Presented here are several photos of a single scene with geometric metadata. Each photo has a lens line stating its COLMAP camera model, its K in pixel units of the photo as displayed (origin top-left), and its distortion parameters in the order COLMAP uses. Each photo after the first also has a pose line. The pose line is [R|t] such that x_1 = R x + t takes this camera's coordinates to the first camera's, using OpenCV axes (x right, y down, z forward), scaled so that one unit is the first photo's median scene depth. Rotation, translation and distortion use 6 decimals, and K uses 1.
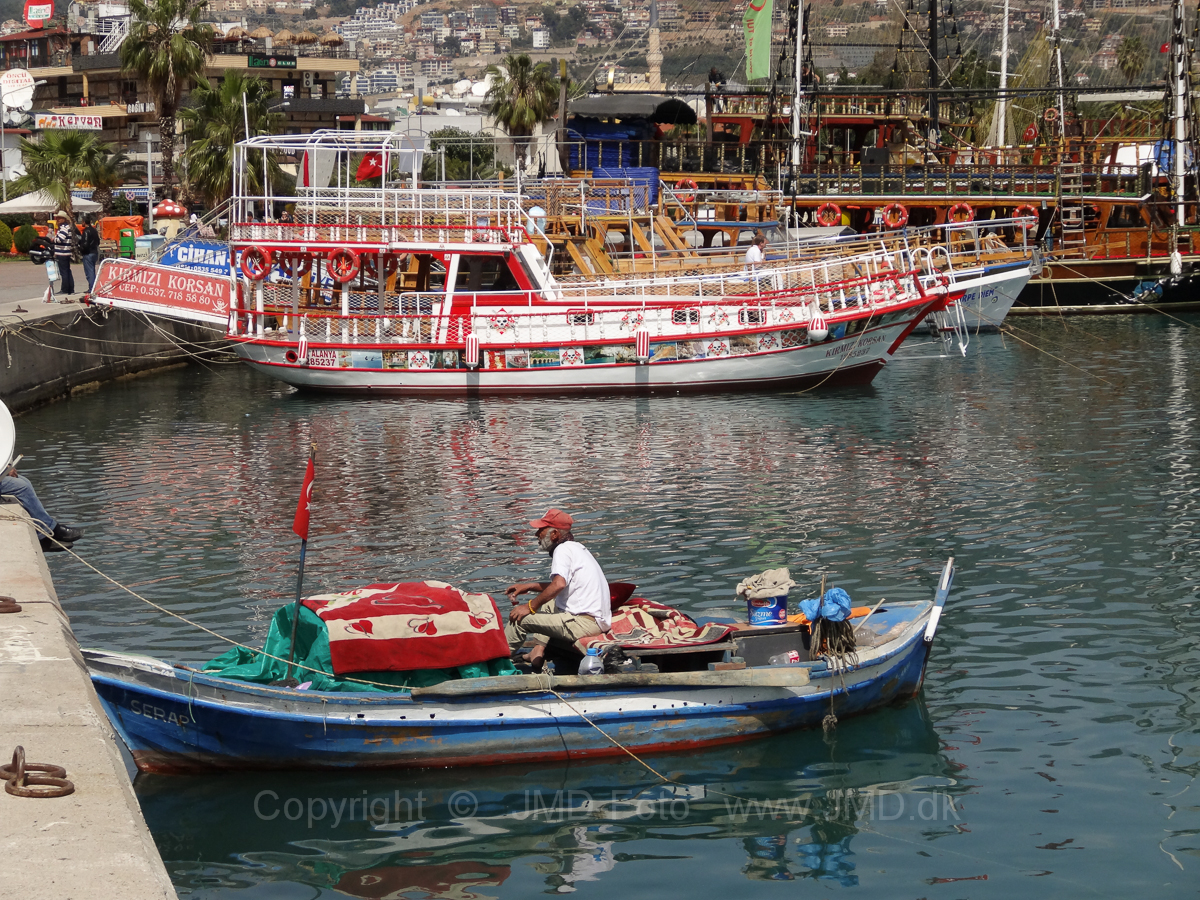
lens RADIAL K [[2706.4, 0, 587.4], [0, 2706.4, 444.2], [0, 0, 1]] dist [0.015985, 0.000000]
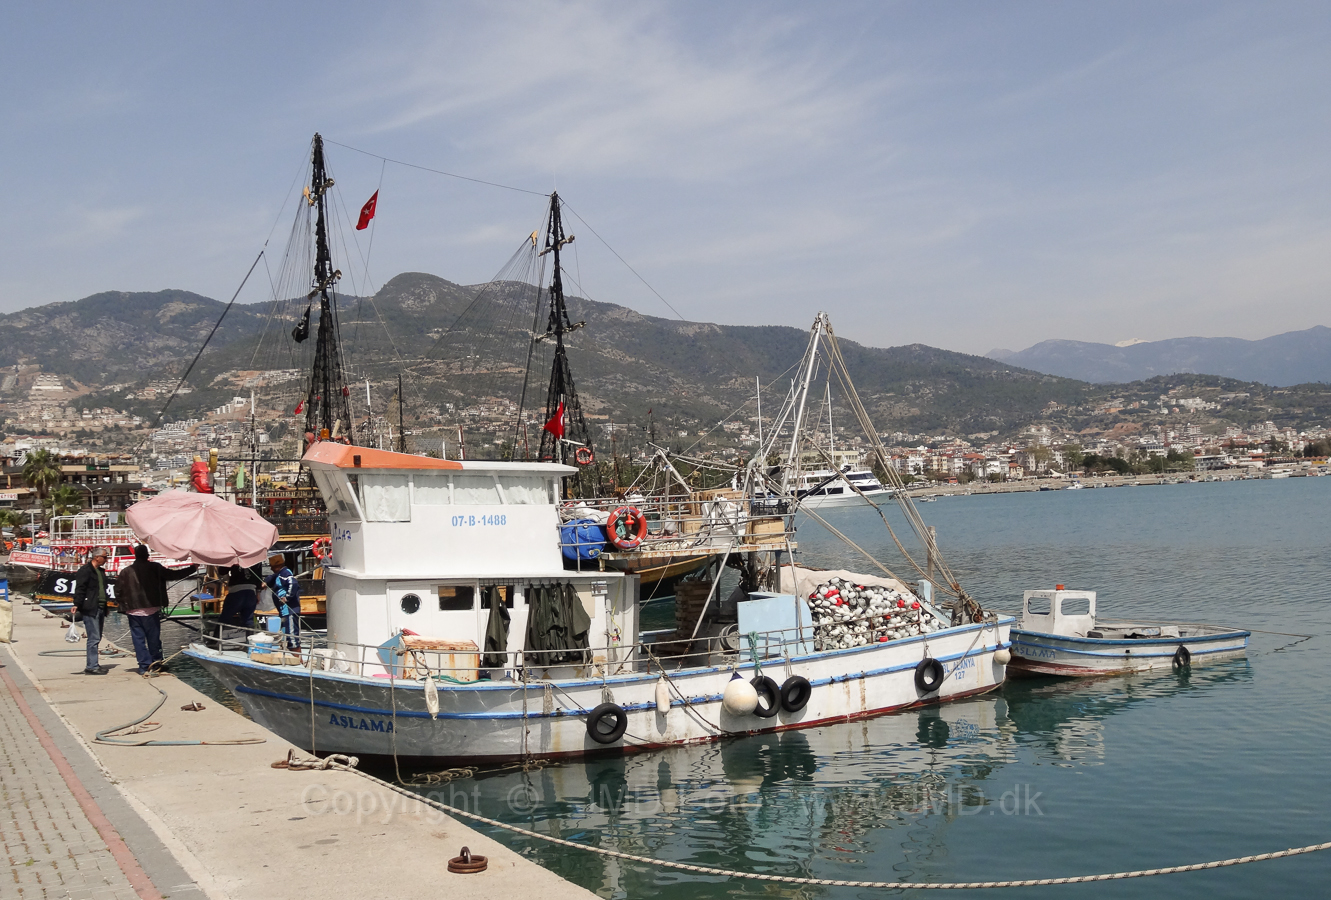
lens RADIAL K [[1366.8, 0, 665.9], [0, 1366.8, 486.3], [0, 0, 1]] dist [-0.000539, 0.000000]
pose [[0.964698, -0.026247, 0.262048, 0.143717], [0.054779, 0.993257, -0.102176, 0.060641], [-0.257600, 0.112924, 0.959631, -0.756595]]
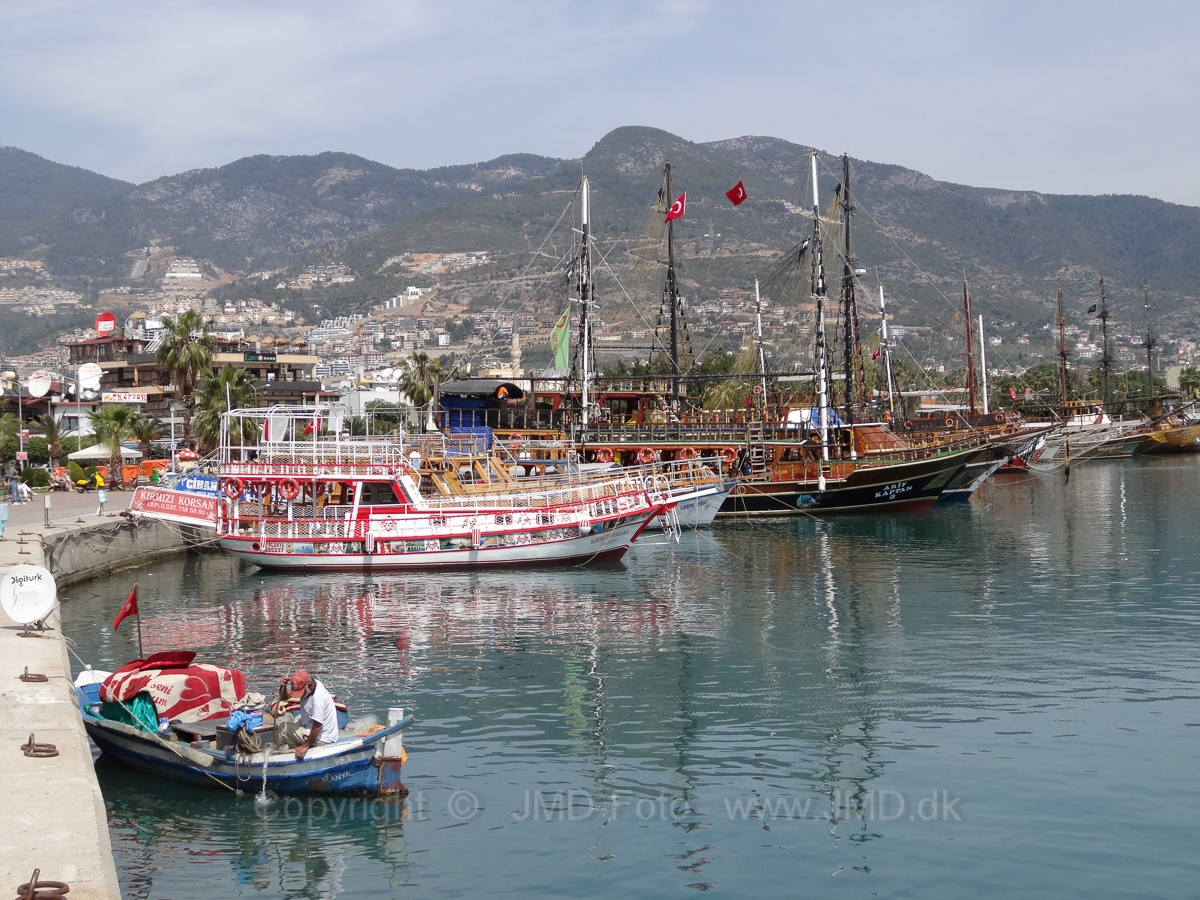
lens RADIAL K [[1799.7, 0, 596.5], [0, 1799.7, 441.0], [0, 0, 1]] dist [-0.000673, 0.000000]
pose [[0.997743, -0.007660, 0.066709, 0.015188], [0.013768, 0.995701, -0.091601, 0.003799], [-0.065721, 0.092313, 0.993559, -0.051302]]
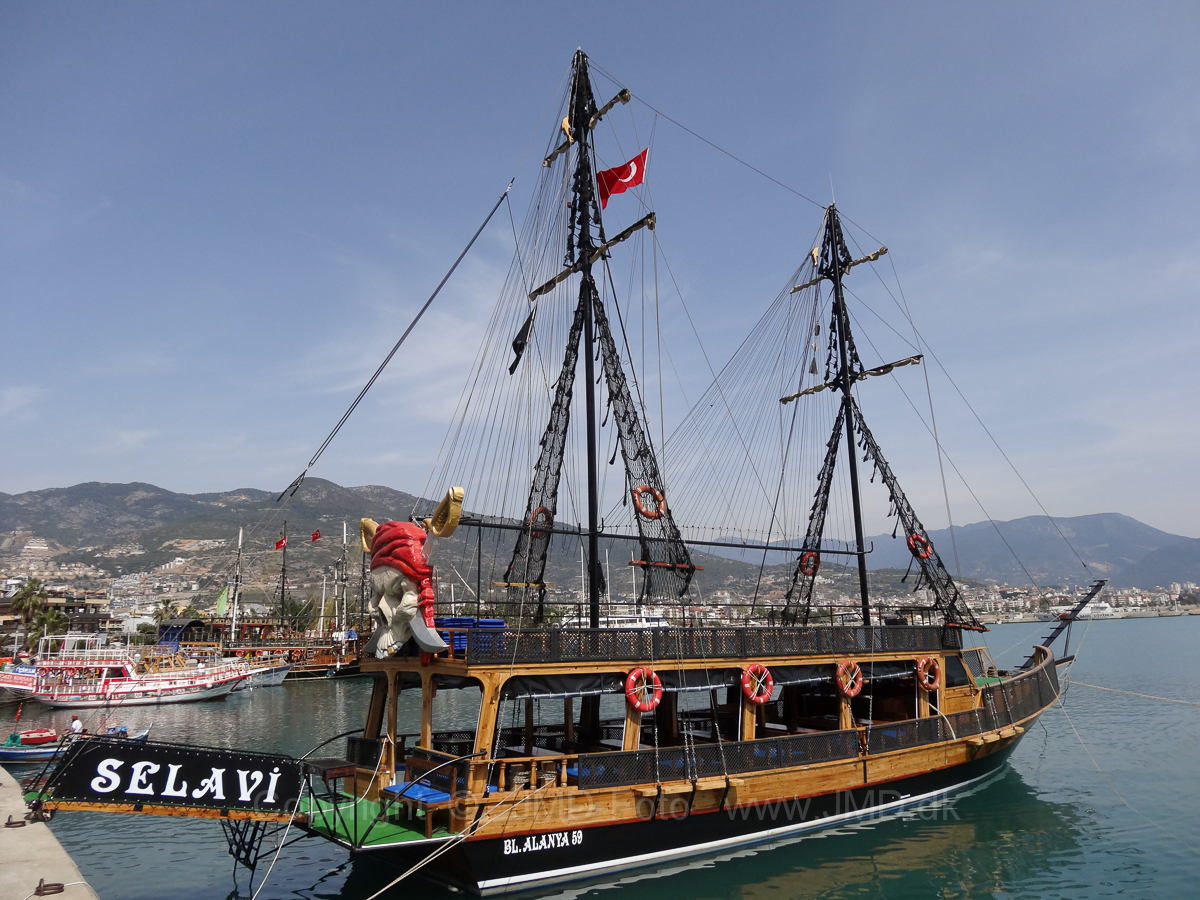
lens RADIAL K [[892.2, 0, 608.5], [0, 892.2, 454.6], [0, 0, 1]] dist [-0.005113, 0.003690]
pose [[0.916378, 0.066590, 0.394736, 0.060542], [0.052027, 0.957893, -0.282372, 0.022610], [-0.396918, 0.279297, 0.874328, -0.313486]]
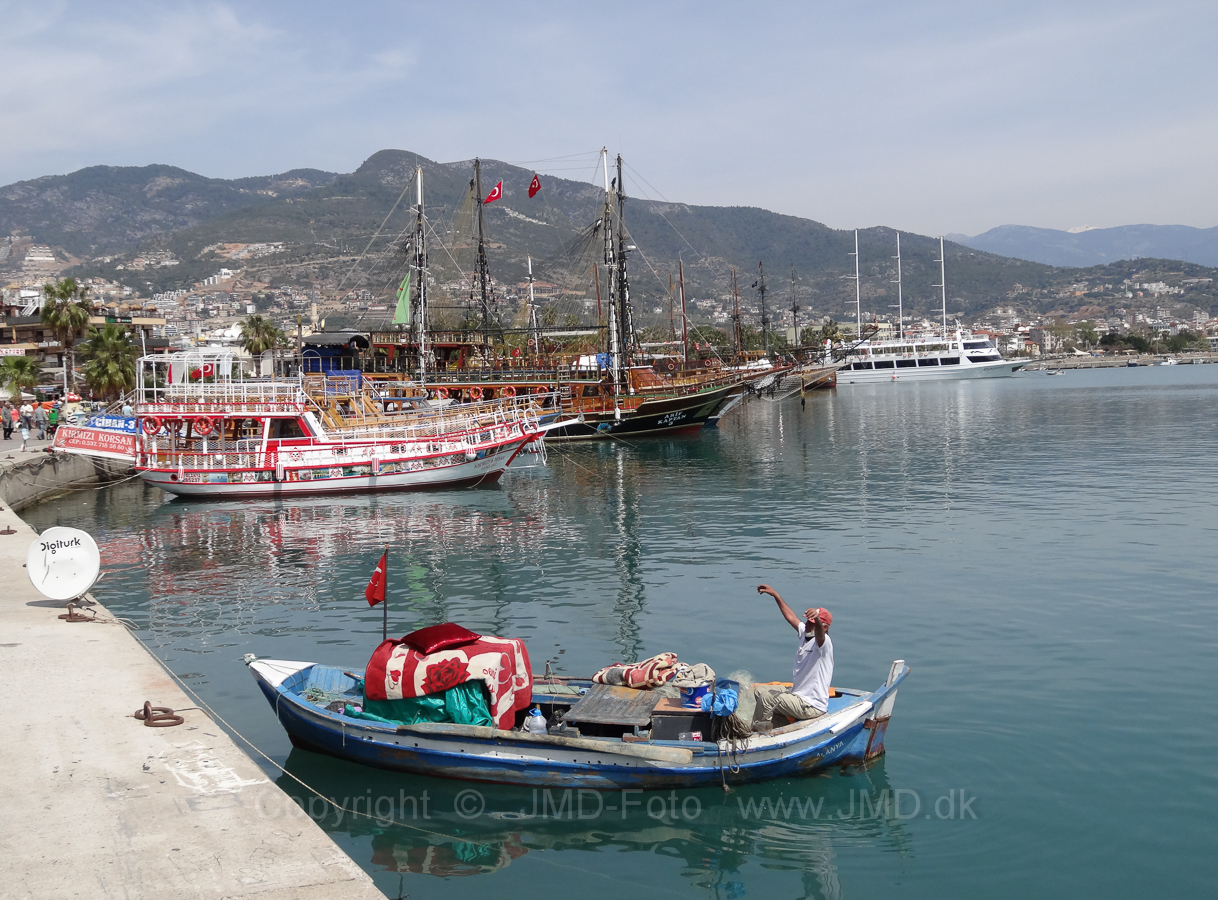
lens RADIAL K [[1307.1, 0, 612.7], [0, 1307.1, 455.1], [0, 0, 1]] dist [-0.007697, 0.000000]
pose [[0.968336, -0.030393, 0.247794, -0.031935], [0.039556, 0.998702, -0.032083, -0.006189], [-0.246497, 0.040868, 0.968281, 0.072001]]
